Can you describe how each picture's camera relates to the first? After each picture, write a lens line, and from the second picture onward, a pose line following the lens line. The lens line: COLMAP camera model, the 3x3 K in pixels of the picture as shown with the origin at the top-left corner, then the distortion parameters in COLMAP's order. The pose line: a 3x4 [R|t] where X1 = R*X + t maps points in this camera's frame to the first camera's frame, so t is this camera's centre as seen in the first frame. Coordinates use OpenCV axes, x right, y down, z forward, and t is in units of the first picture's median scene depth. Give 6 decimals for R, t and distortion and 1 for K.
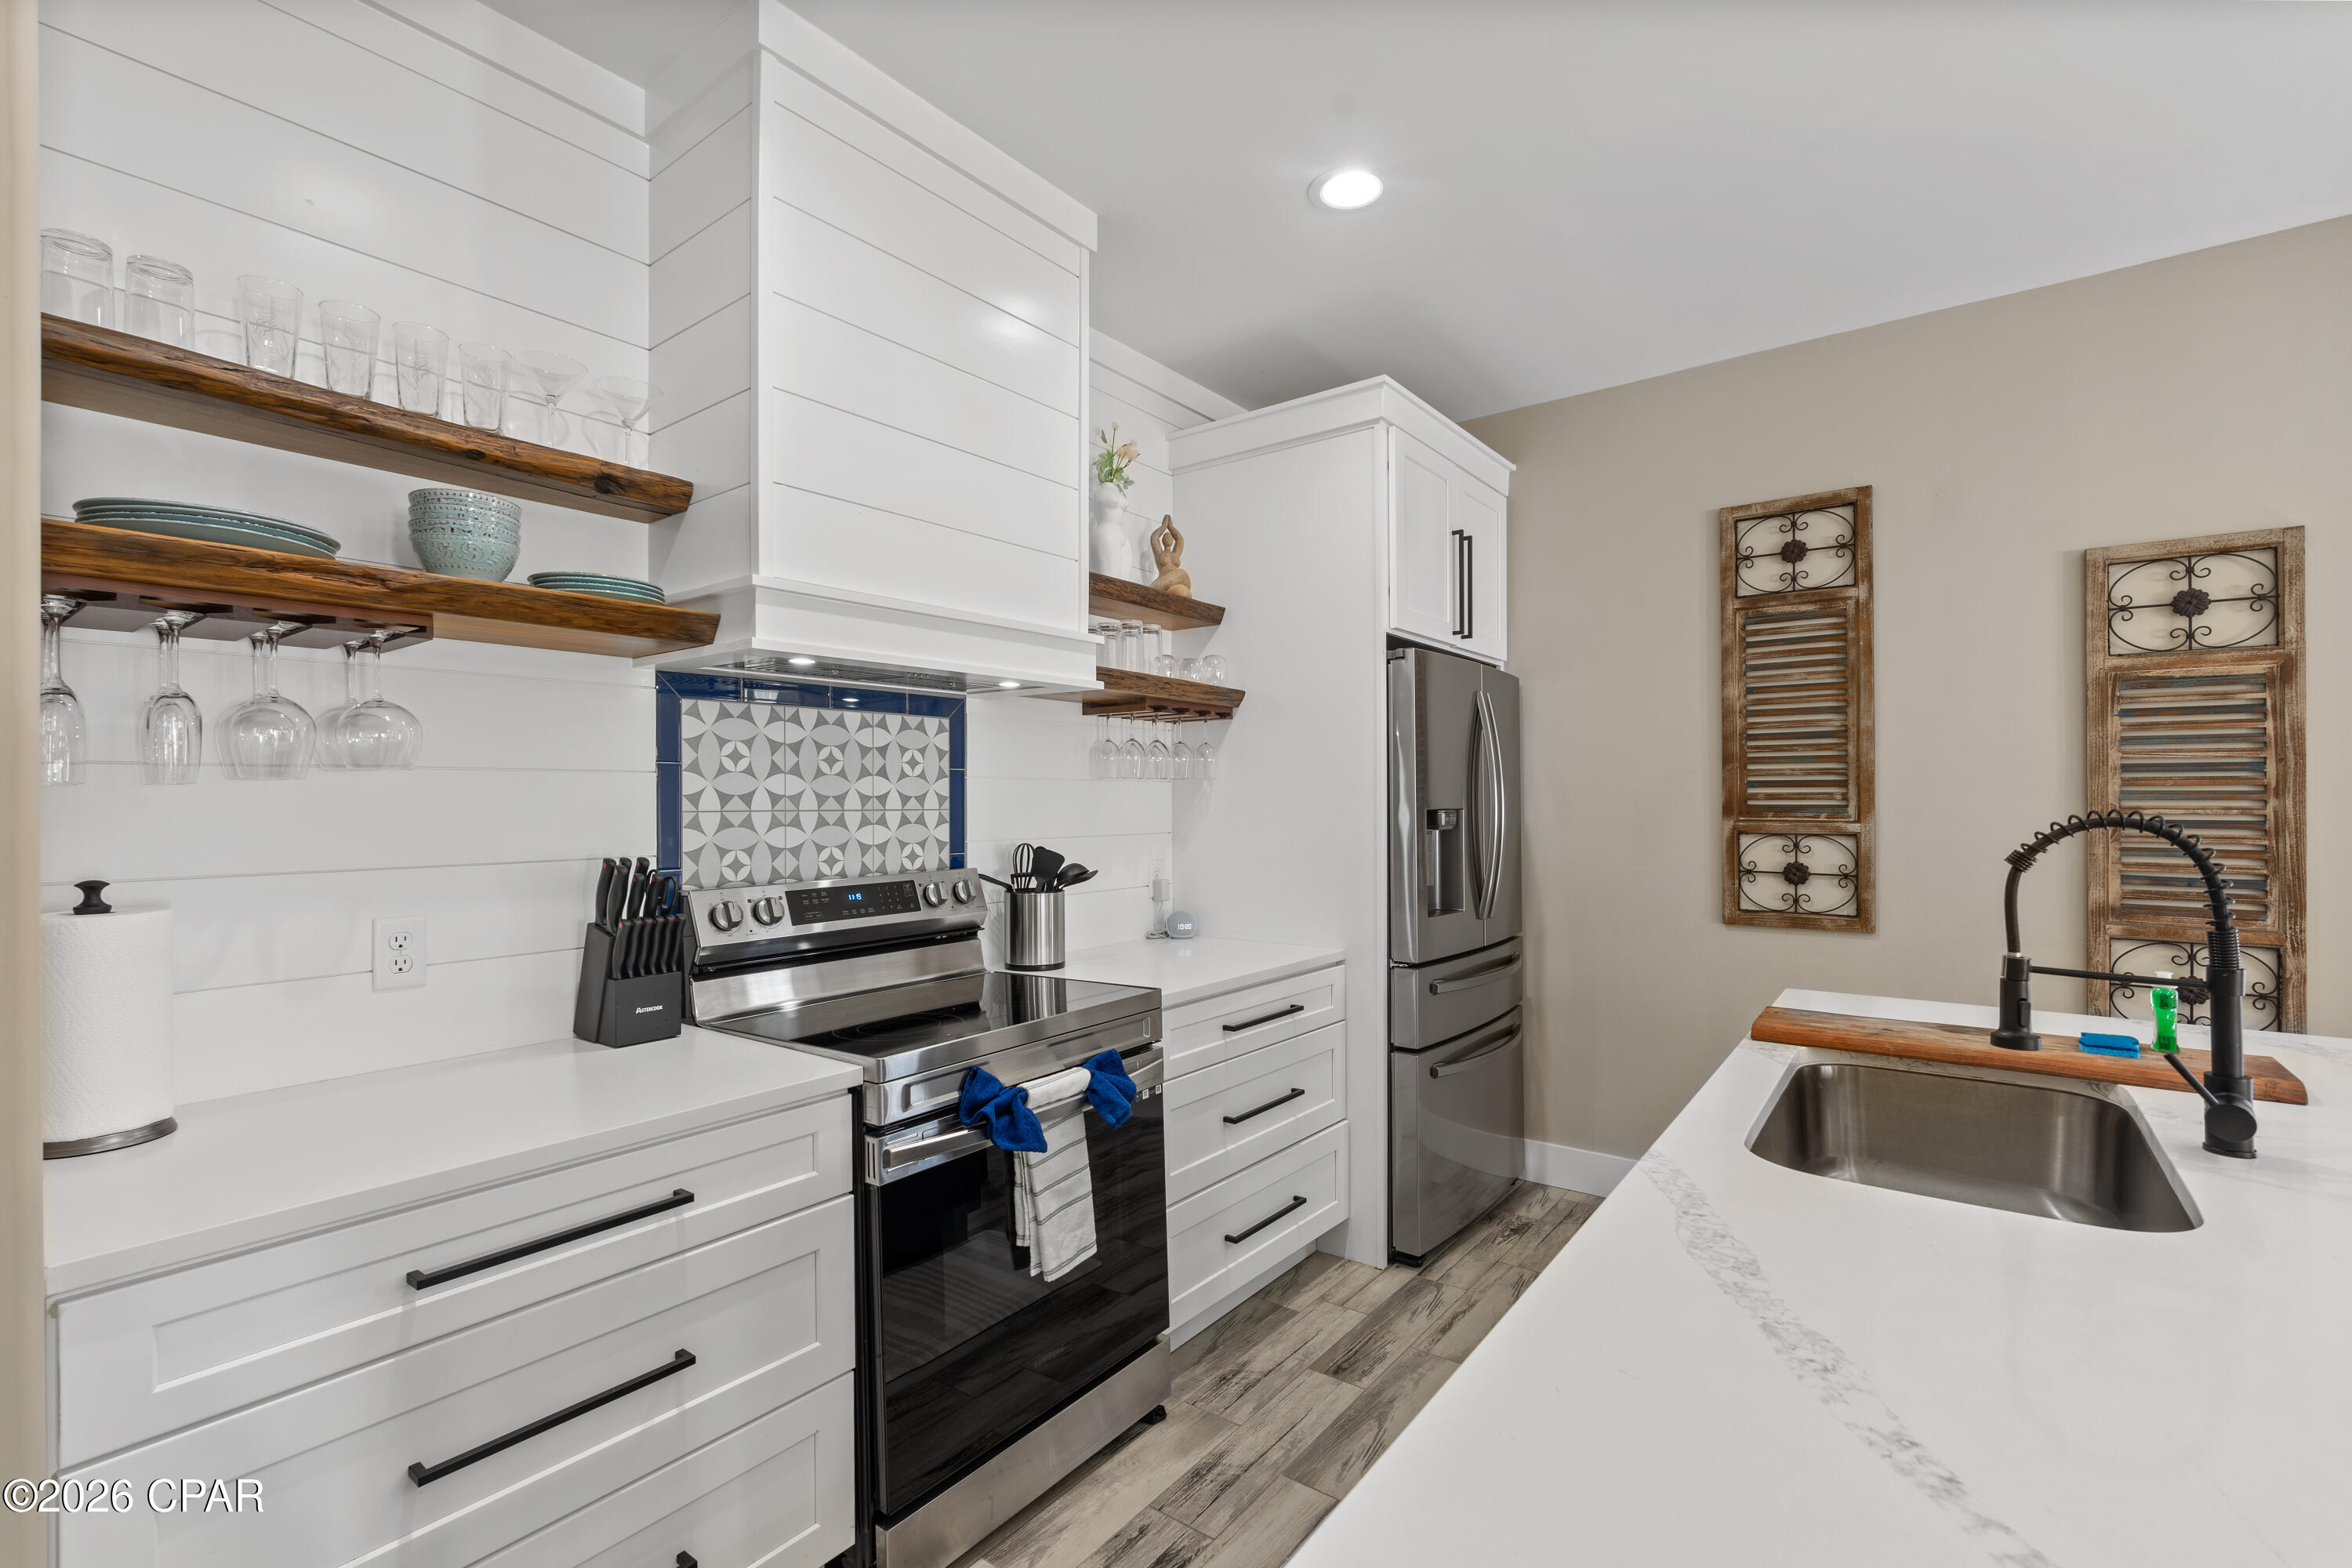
lens RADIAL K [[1047.7, 0, 1176.2], [0, 1047.7, 791.7], [0, 0, 1]] dist [-0.000761, 0.000173]
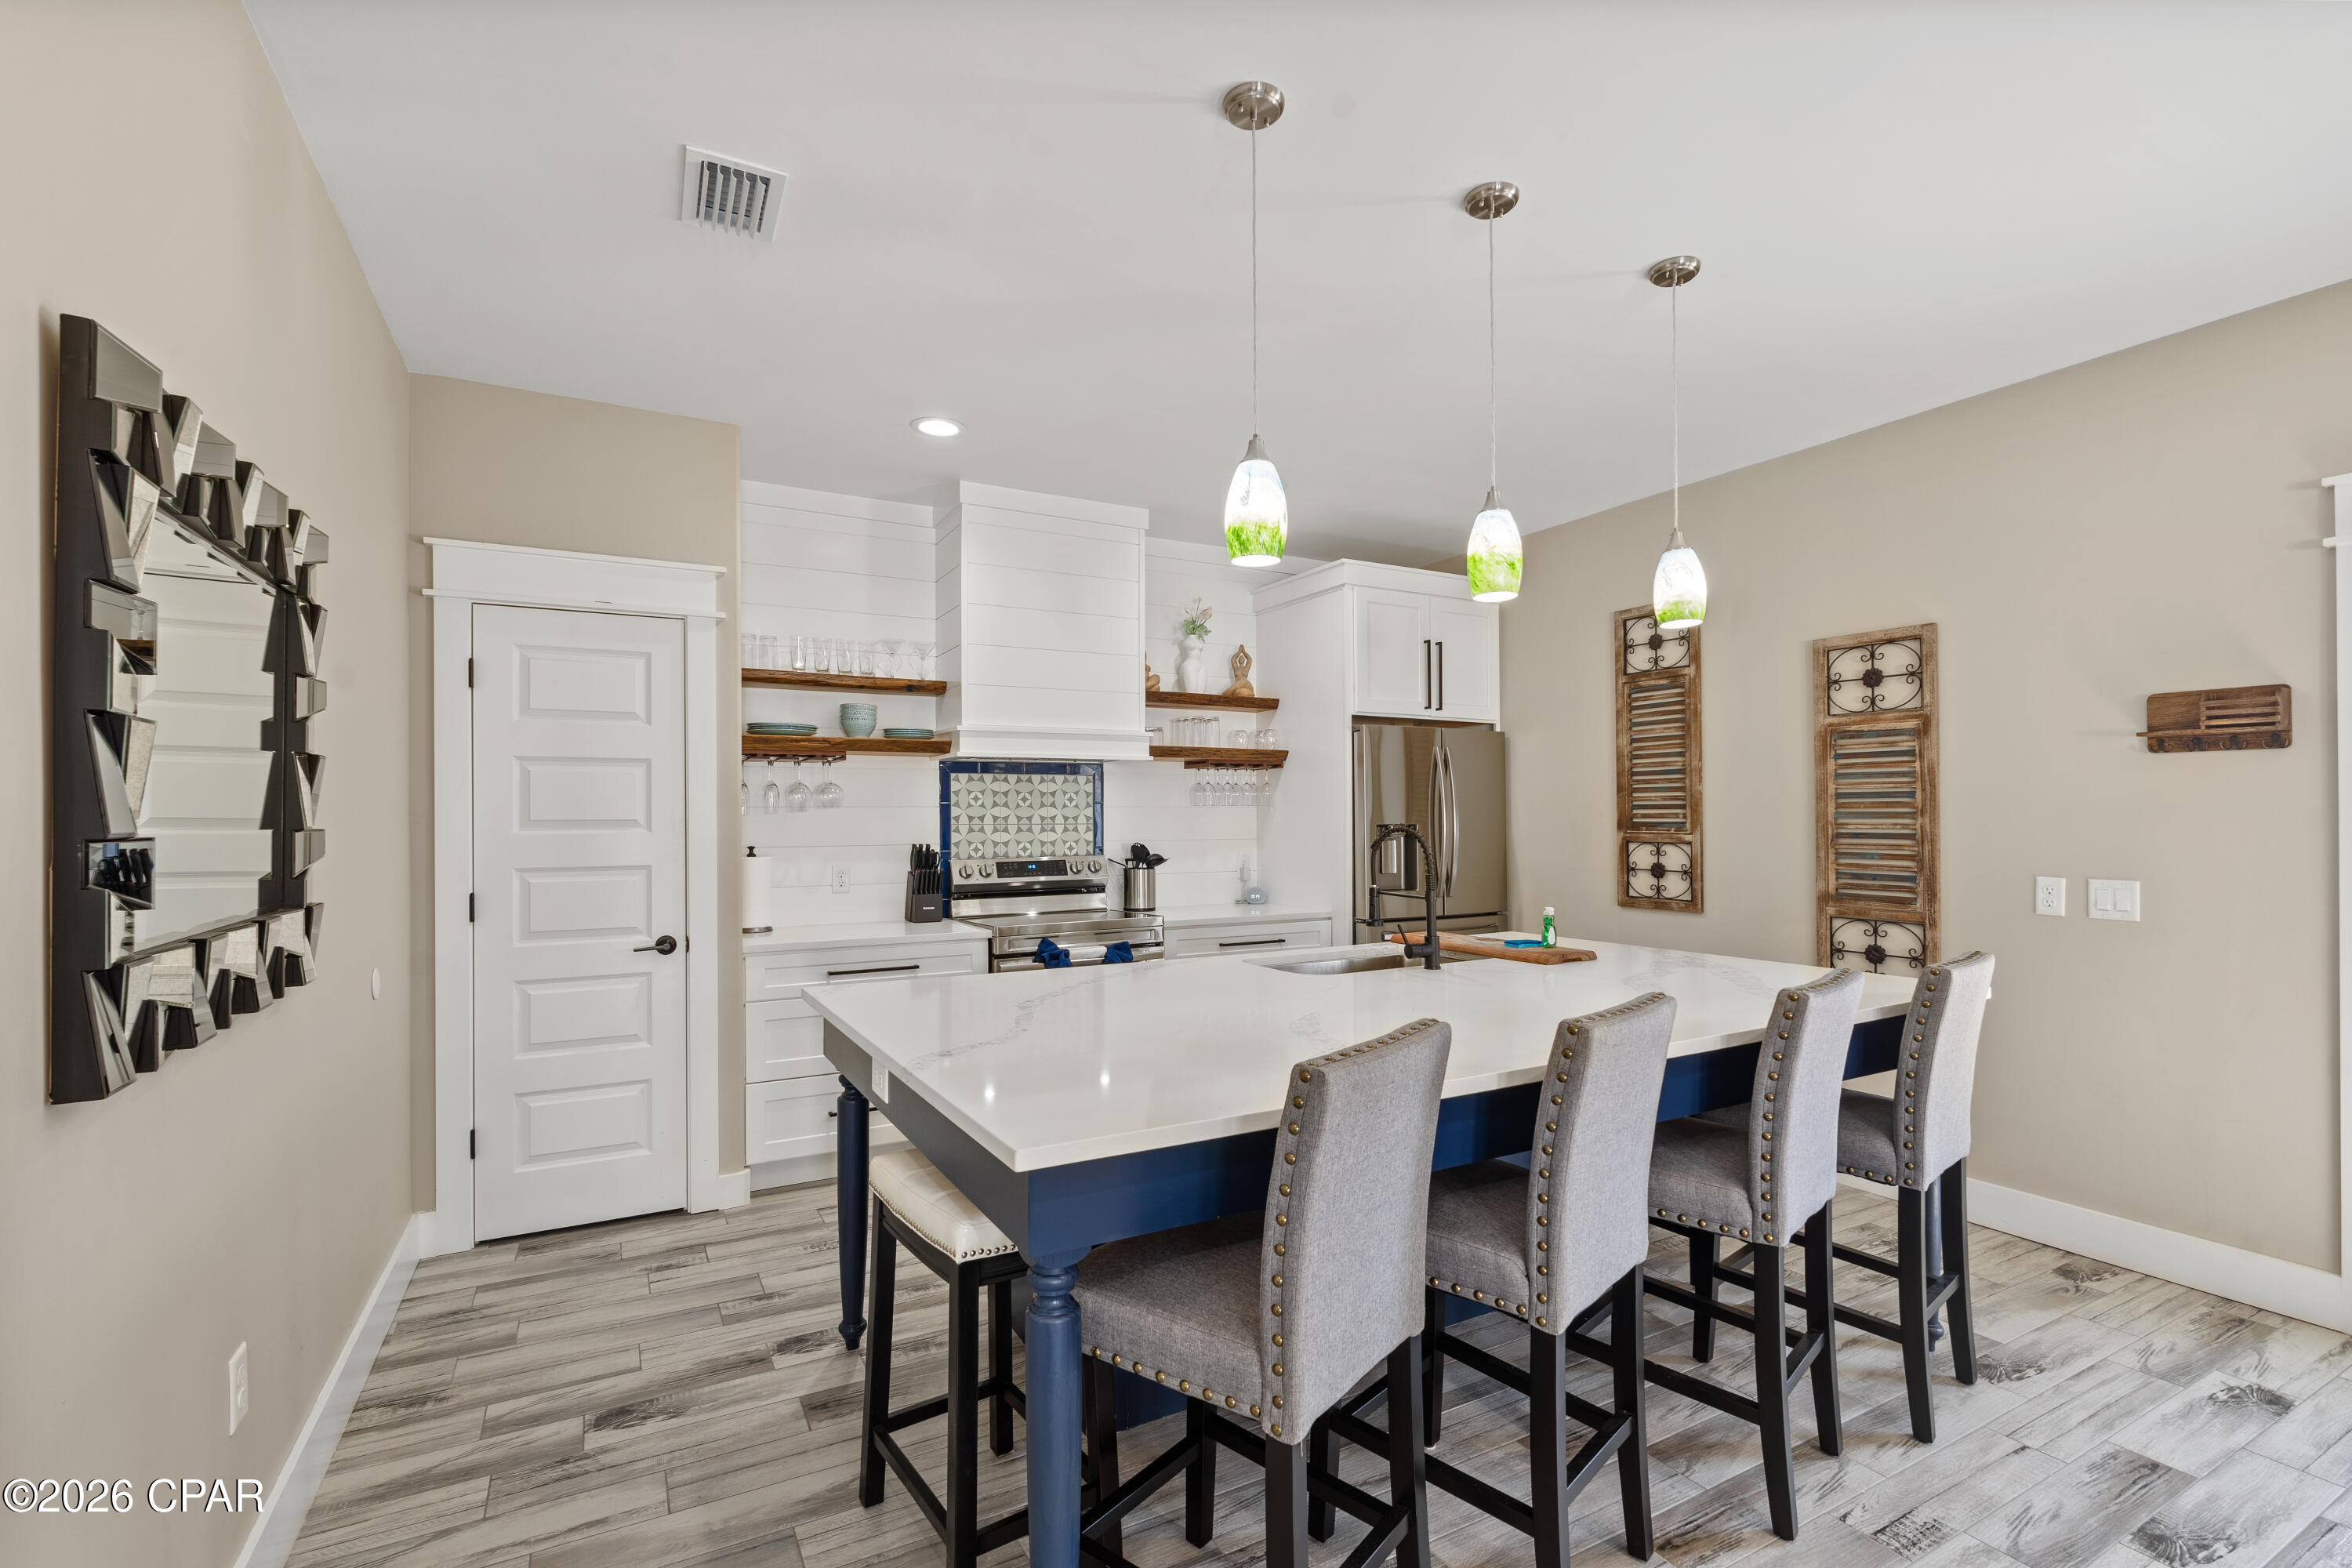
lens RADIAL K [[1047.7, 0, 1173.5], [0, 1047.7, 798.1], [0, 0, 1]] dist [-0.000761, 0.000173]
pose [[0.914179, -0.008450, -0.405222, 0.678985], [0.004712, 0.999937, -0.010221, -0.009216], [0.405282, 0.007434, 0.914161, -0.661850]]
